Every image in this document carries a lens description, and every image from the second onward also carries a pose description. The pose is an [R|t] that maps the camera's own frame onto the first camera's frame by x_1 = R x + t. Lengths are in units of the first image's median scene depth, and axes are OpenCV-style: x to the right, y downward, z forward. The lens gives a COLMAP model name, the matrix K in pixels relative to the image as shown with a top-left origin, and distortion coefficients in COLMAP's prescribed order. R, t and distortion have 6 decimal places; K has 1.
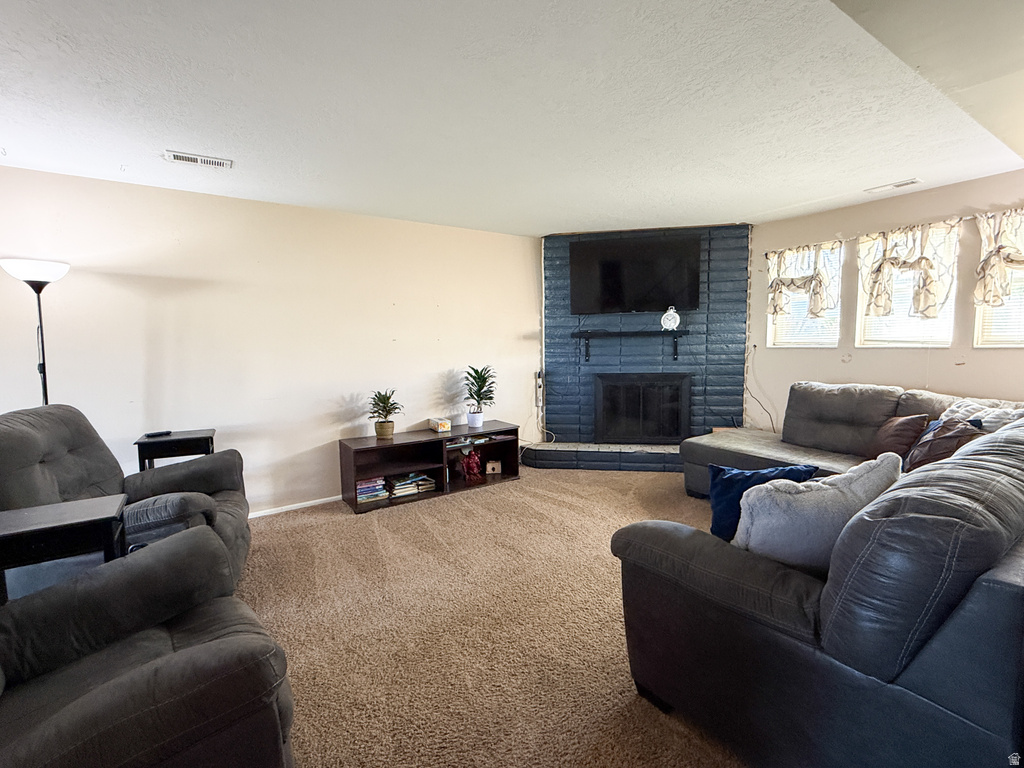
lens RADIAL K [[472.8, 0, 511.7], [0, 472.8, 385.7], [0, 0, 1]] dist [-0.001884, 0.000076]
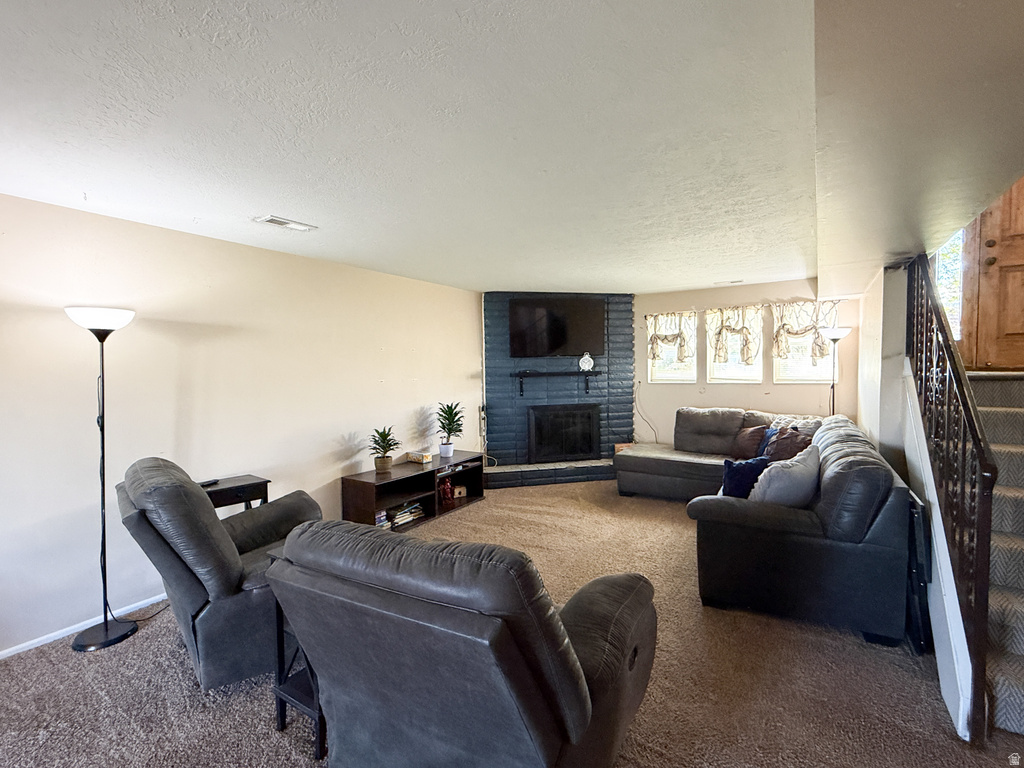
lens RADIAL K [[472.8, 0, 511.7], [0, 472.8, 385.7], [0, 0, 1]] dist [-0.001884, 0.000076]
pose [[0.918475, -0.015042, 0.395193, -0.399013], [0.039396, 0.997786, -0.053581, -0.016433], [-0.393512, 0.064782, 0.917034, -0.115344]]
